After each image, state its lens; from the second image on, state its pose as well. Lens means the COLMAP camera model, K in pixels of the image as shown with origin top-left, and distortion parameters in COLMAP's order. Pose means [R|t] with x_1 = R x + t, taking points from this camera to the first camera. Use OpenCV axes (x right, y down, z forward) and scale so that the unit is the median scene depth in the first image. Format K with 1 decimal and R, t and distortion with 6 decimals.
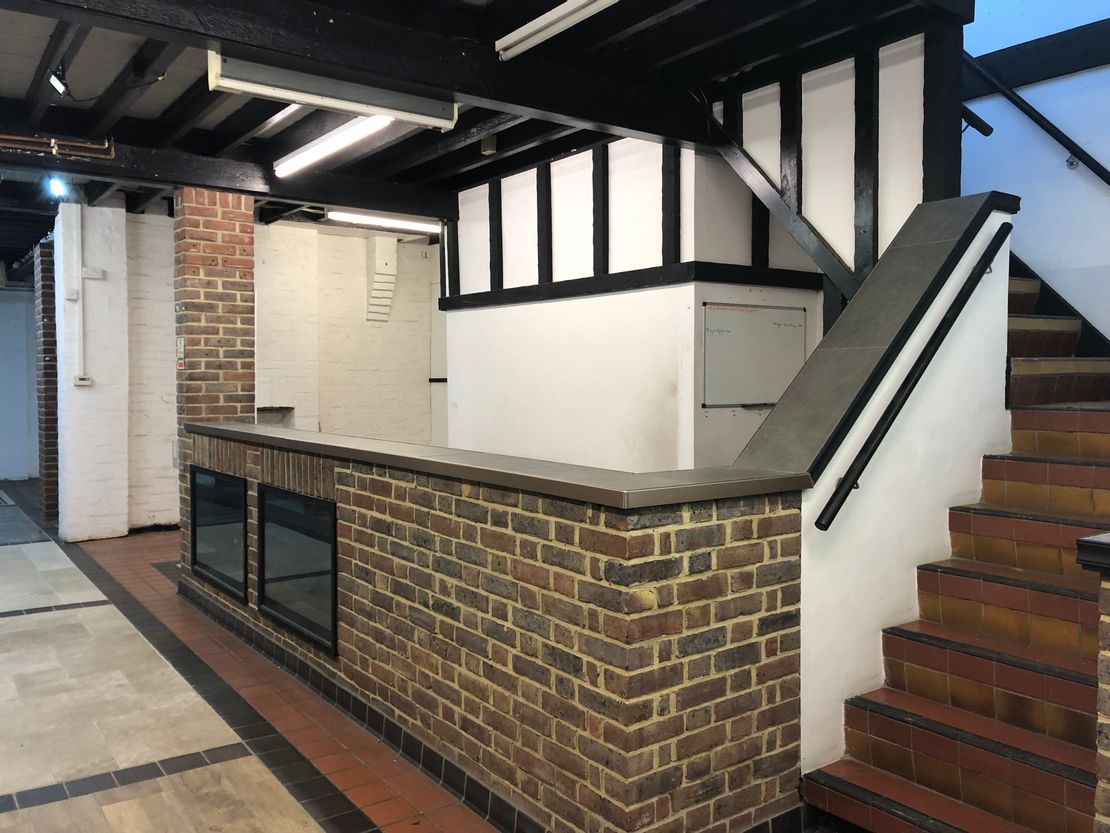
lens RADIAL K [[909.4, 0, 555.1], [0, 909.4, 409.6], [0, 0, 1]] dist [0.009651, 0.022038]
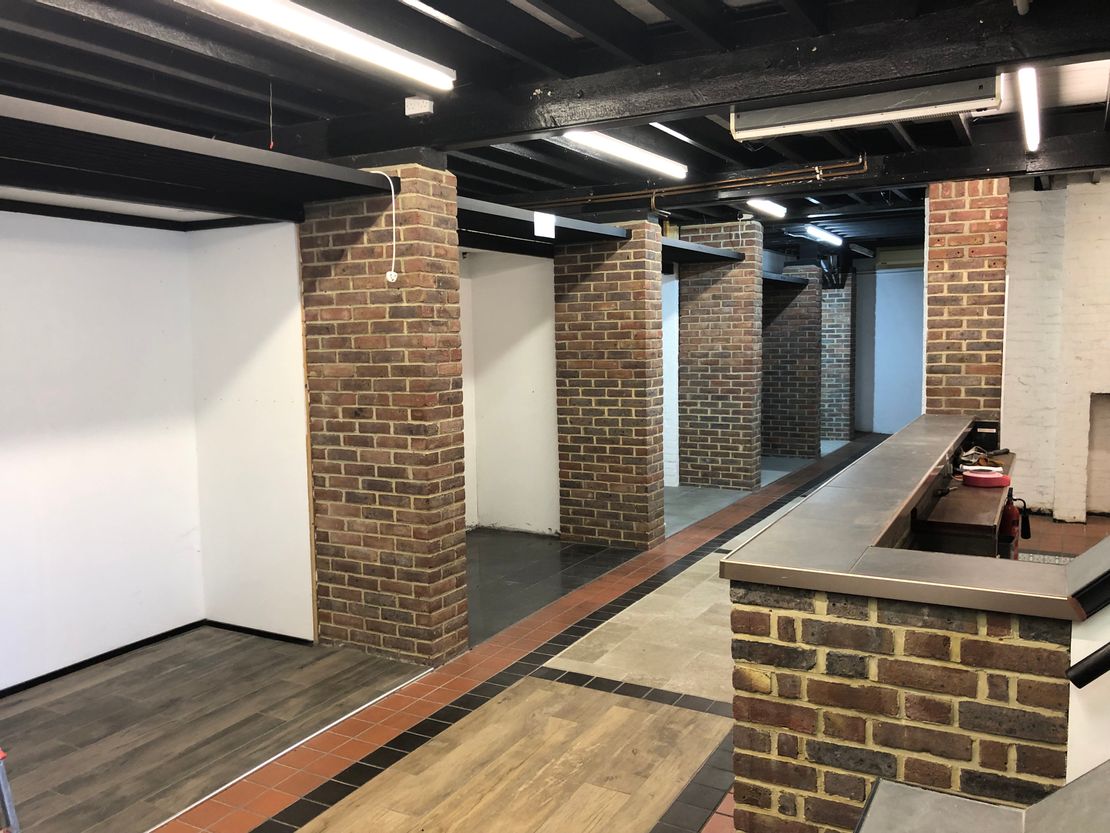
lens RADIAL K [[909.4, 0, 555.2], [0, 909.4, 421.3], [0, 0, 1]] dist [0.009651, 0.022038]
pose [[0.427021, 0.078307, -0.900844, 0.723545], [-0.015696, 0.996735, 0.079202, -0.109790], [0.904105, -0.019681, 0.426856, 0.368622]]
